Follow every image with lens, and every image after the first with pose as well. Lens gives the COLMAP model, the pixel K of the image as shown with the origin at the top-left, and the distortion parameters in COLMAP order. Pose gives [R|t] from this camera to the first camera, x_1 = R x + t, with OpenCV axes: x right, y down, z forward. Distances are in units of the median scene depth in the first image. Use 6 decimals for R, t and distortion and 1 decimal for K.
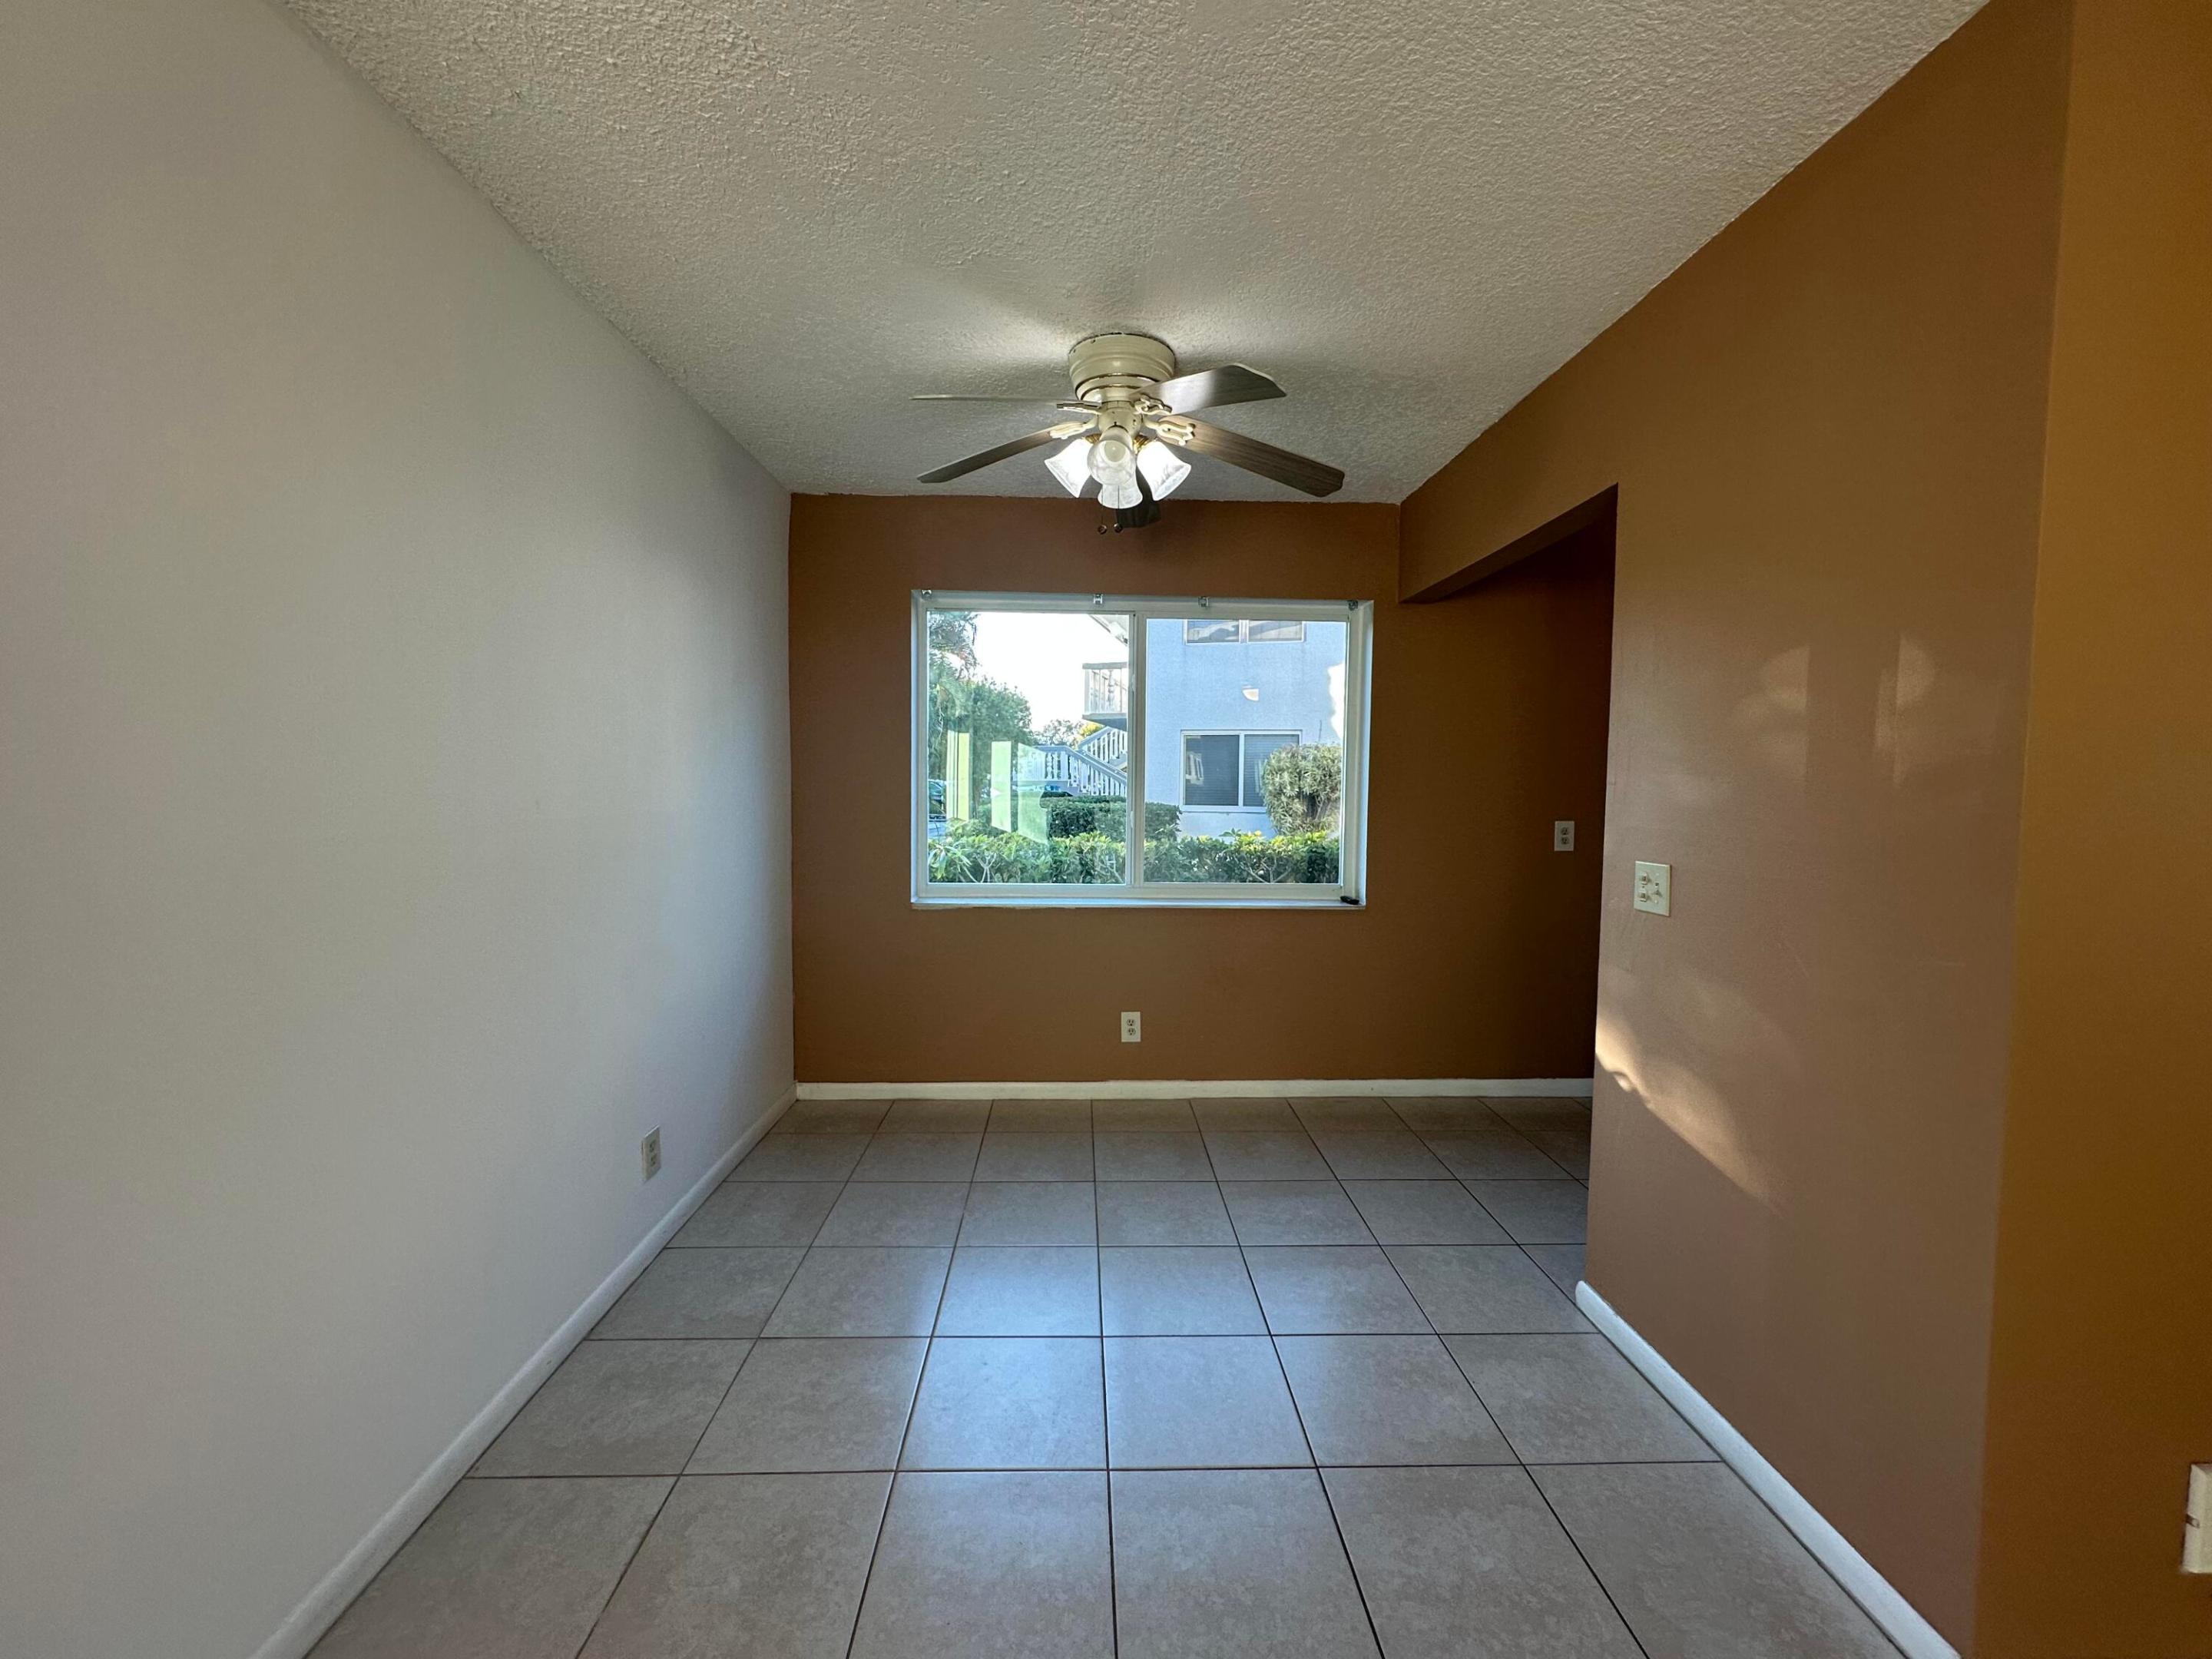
lens RADIAL K [[883.9, 0, 1108.8], [0, 883.9, 815.6], [0, 0, 1]] dist [0.025069, 0.001184]
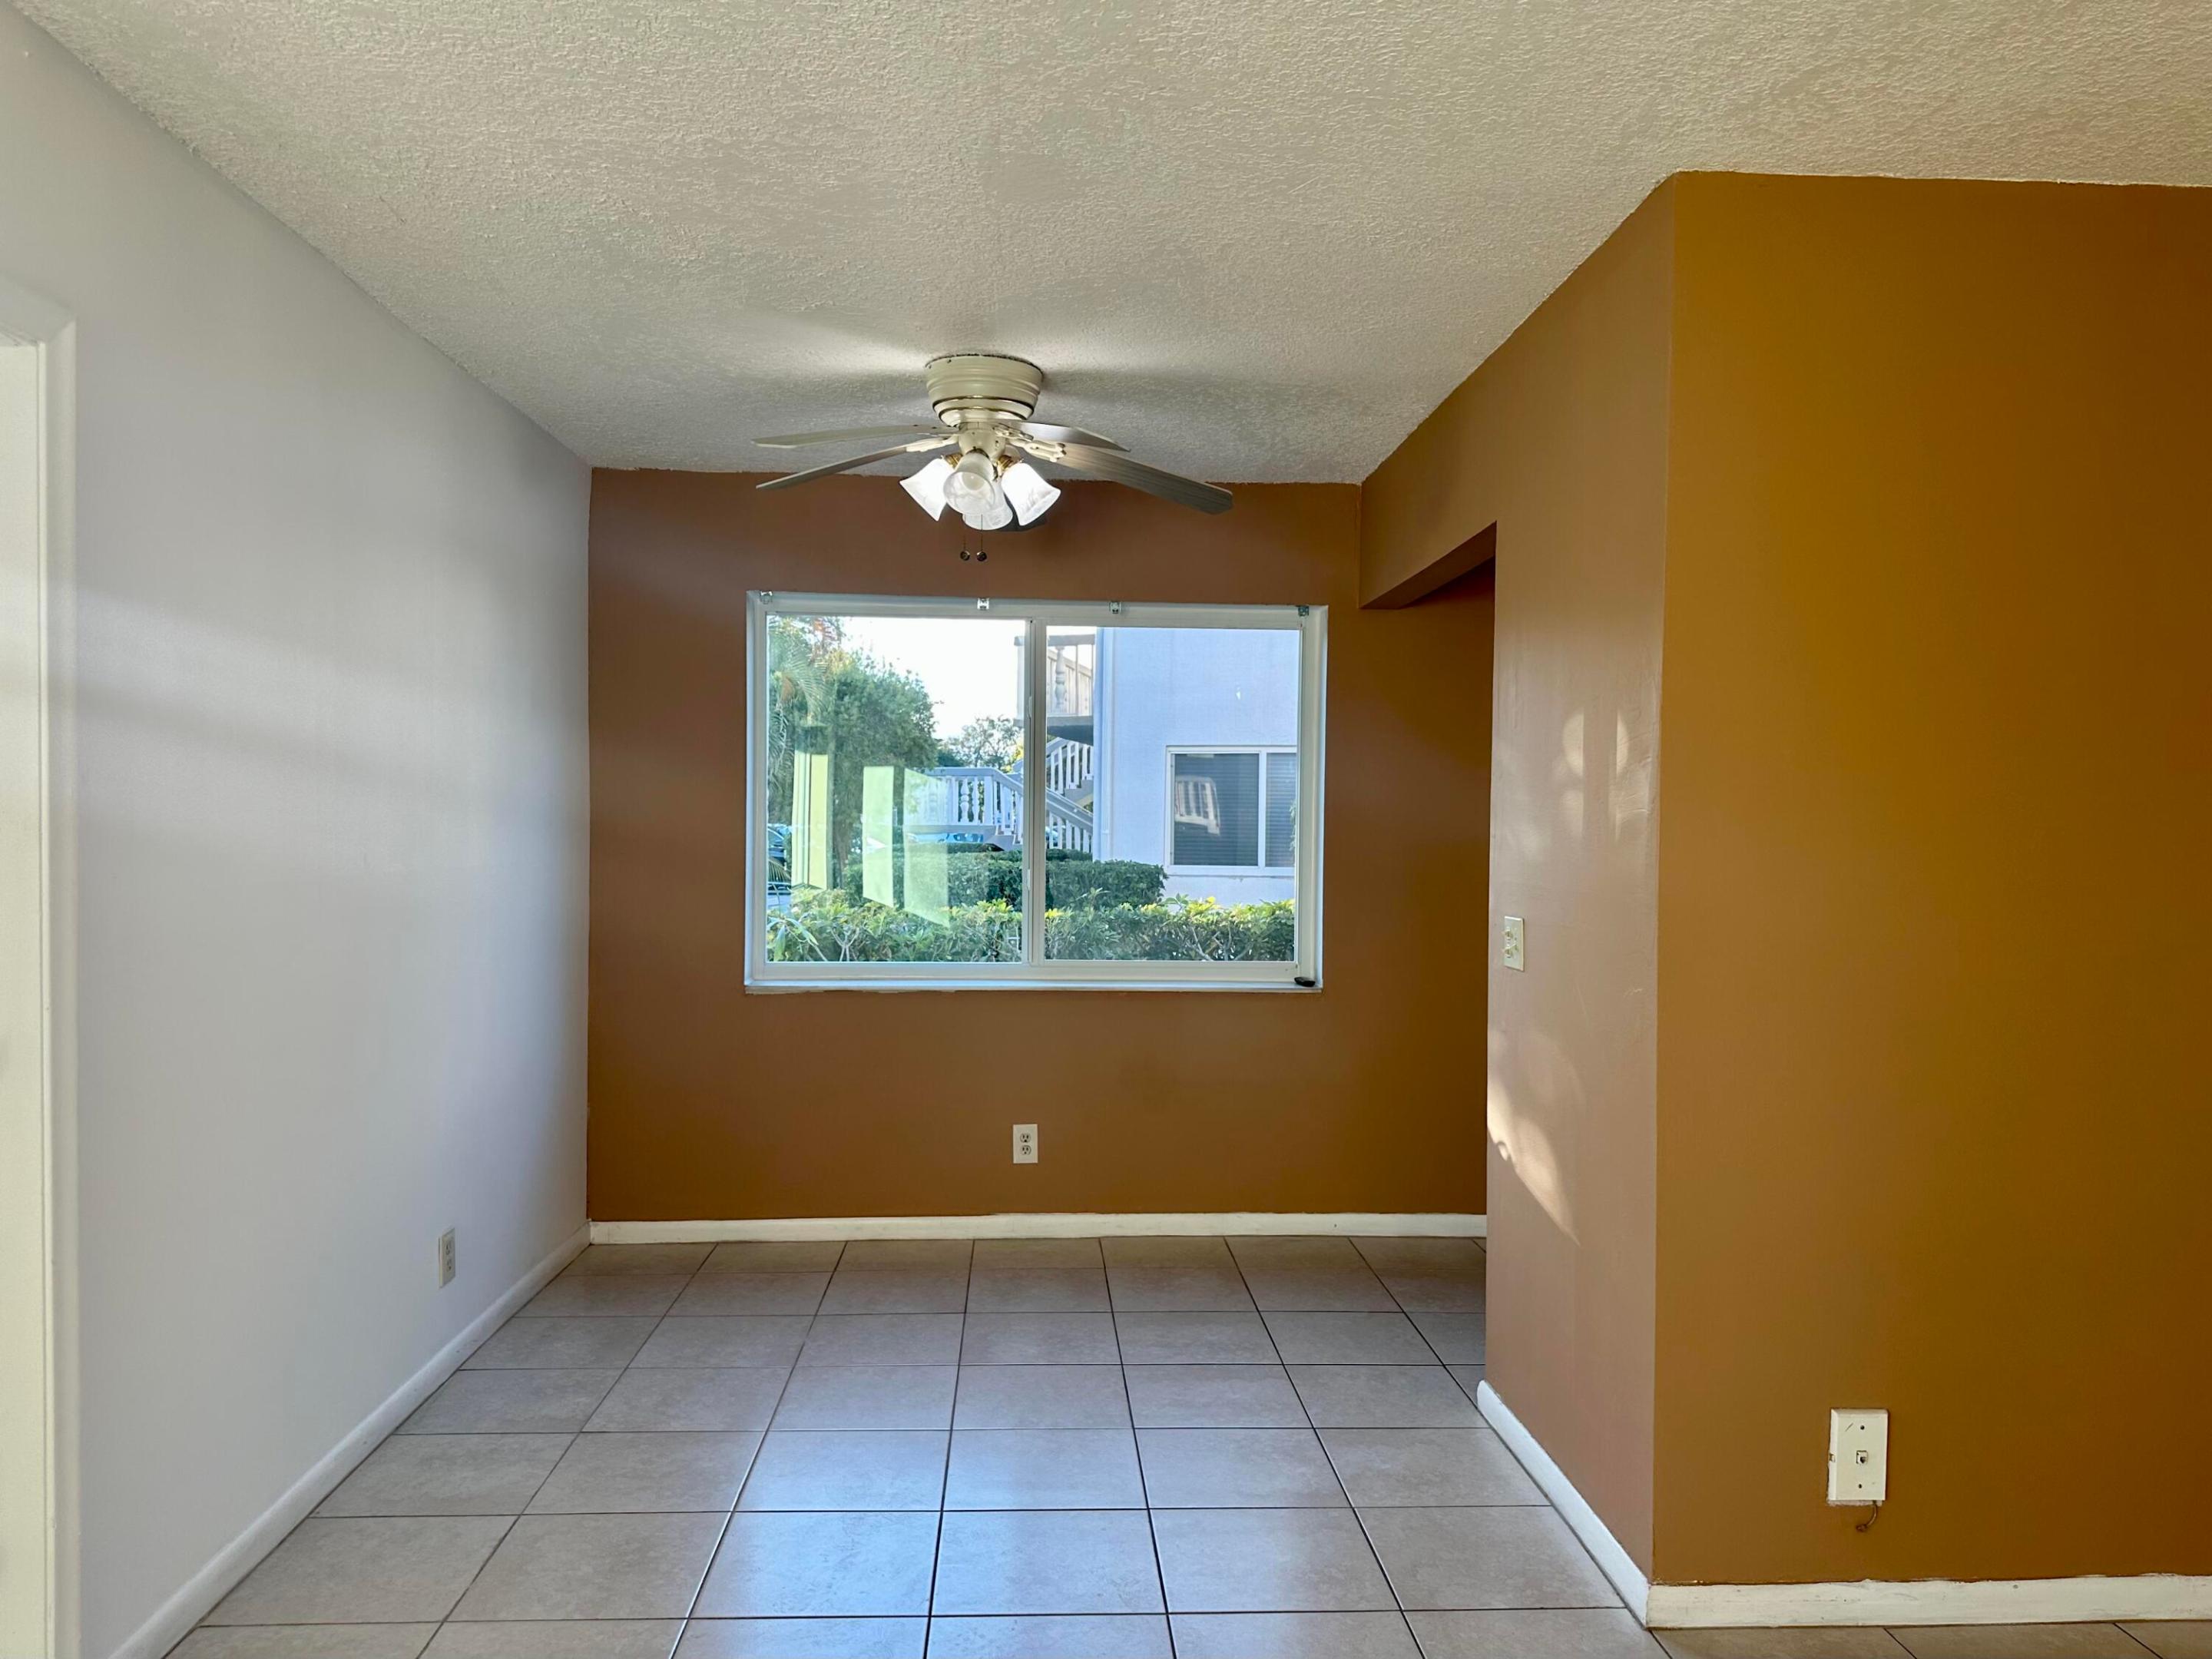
lens RADIAL K [[1544.7, 0, 1106.5], [0, 1544.7, 831.7], [0, 0, 1]] dist [0.082600, -0.029995]
pose [[0.999829, -0.000668, 0.018496, 0.098299], [0.001295, 0.999424, -0.033904, 0.011773], [-0.018462, 0.033922, 0.999254, -0.519958]]
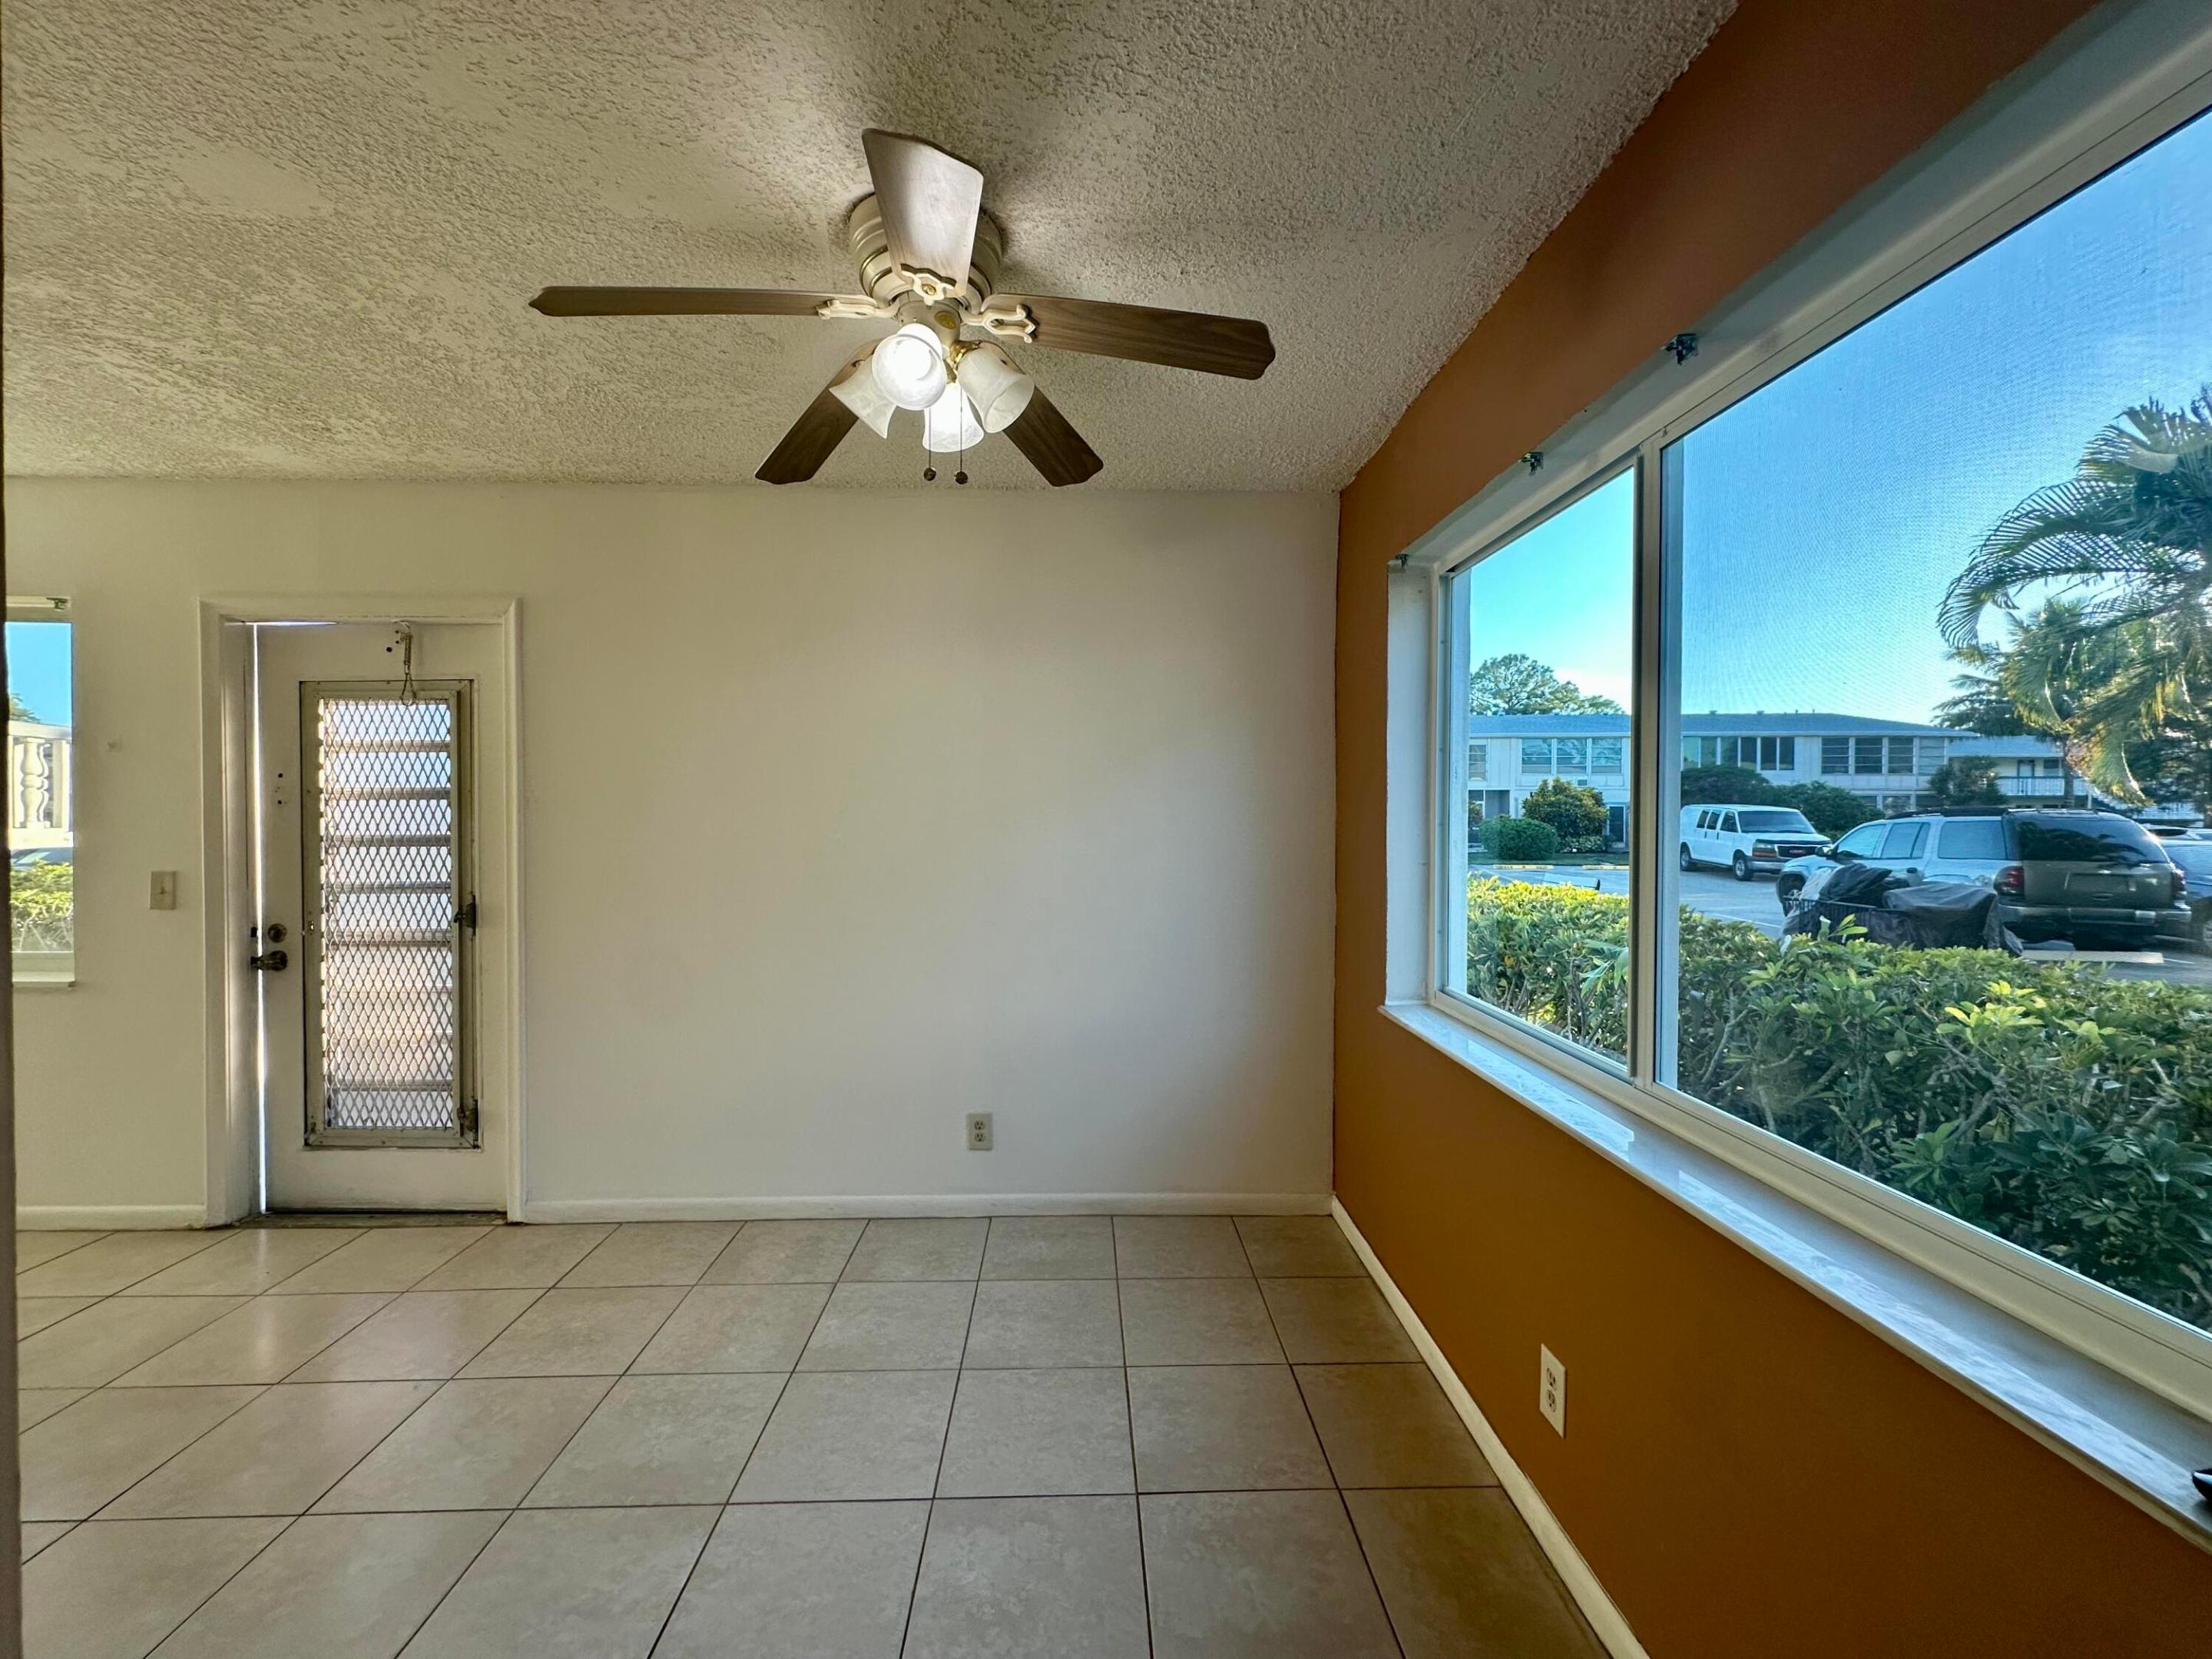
lens RADIAL K [[883.9, 0, 1087.9], [0, 883.9, 823.6], [0, 0, 1]] dist [0.025069, 0.001184]
pose [[-0.023107, -0.004665, -0.999722, 0.654804], [-0.029384, 0.999560, -0.003985, -0.046130], [0.999301, 0.029284, -0.023233, 1.055542]]
